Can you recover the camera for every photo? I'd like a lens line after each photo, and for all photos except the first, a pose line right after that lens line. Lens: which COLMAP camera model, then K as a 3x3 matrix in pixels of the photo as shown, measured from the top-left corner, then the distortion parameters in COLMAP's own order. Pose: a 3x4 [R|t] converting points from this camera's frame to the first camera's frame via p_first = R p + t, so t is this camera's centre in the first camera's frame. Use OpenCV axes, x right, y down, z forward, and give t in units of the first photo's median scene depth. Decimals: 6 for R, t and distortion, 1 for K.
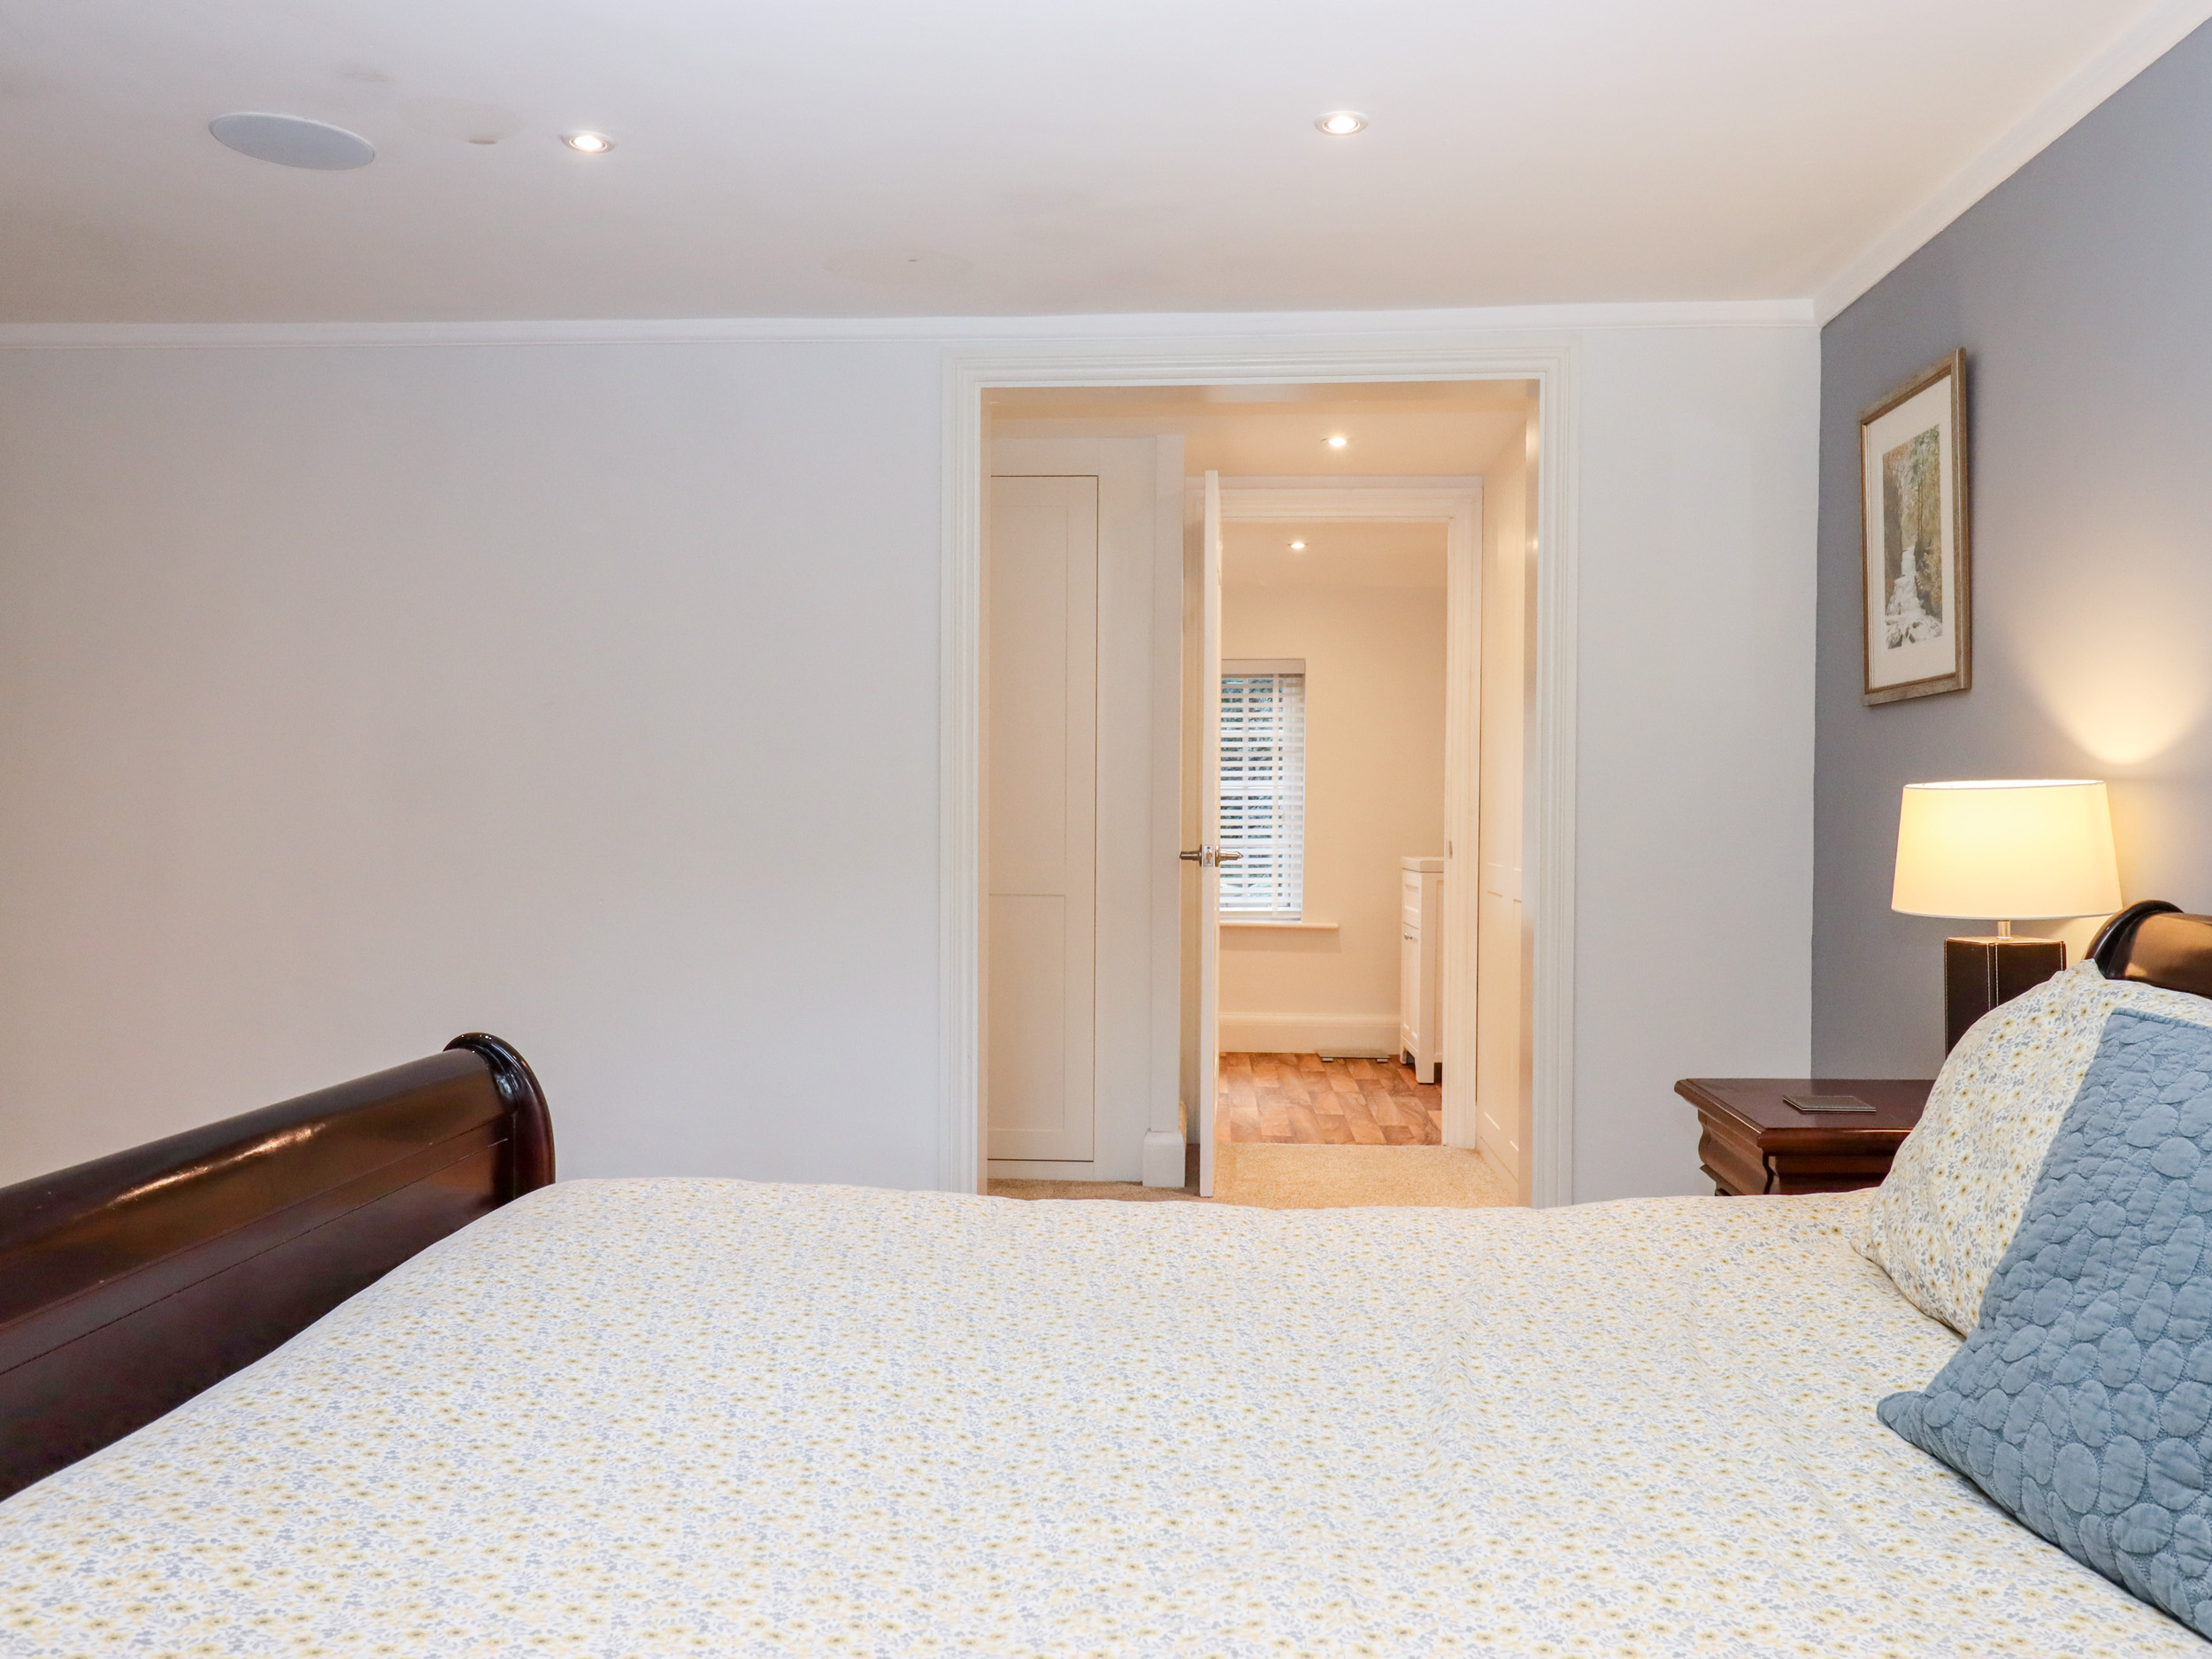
lens RADIAL K [[1515.9, 0, 1106.0], [0, 1515.9, 829.5], [0, 0, 1]] dist [0.000883, -0.000039]
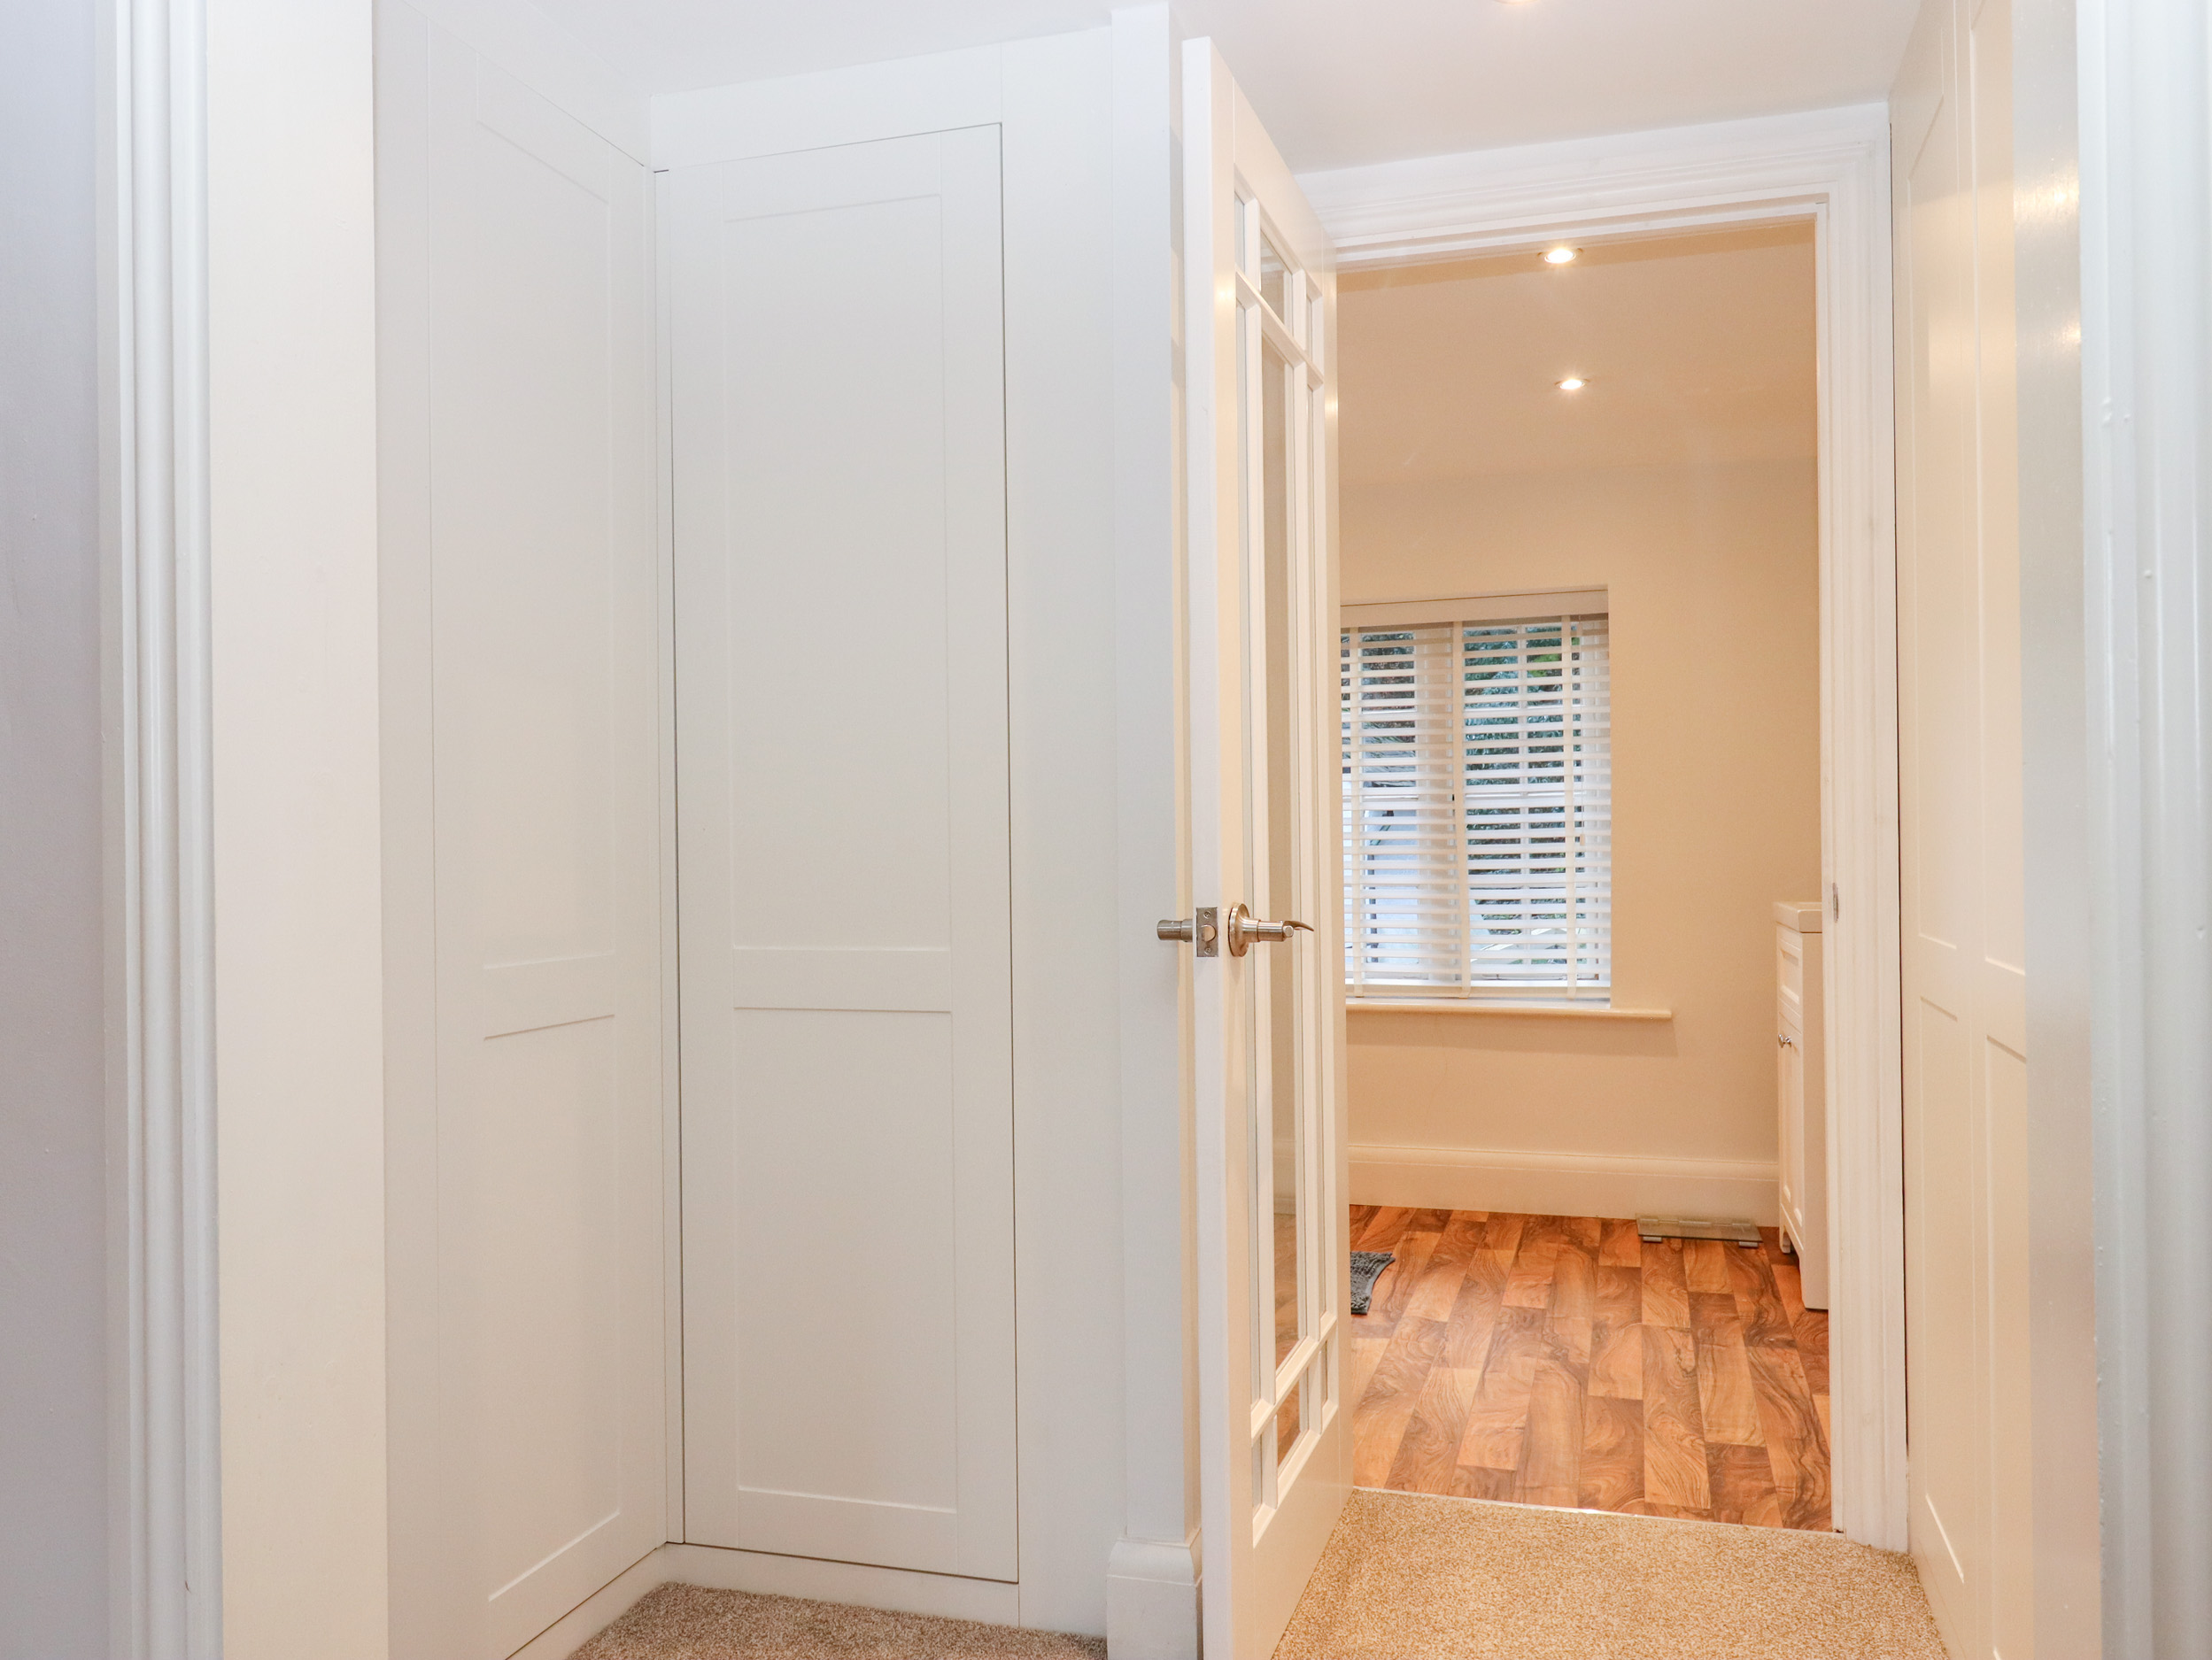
lens RADIAL K [[1670.5, 0, 1106.0], [0, 1670.5, 830.0], [0, 0, 1]] dist [0.002251, 0.001562]
pose [[0.976539, -0.020141, -0.214395, 0.079816], [0.016279, 0.999672, -0.019765, -0.001514], [0.214723, 0.015811, 0.976547, 0.300218]]
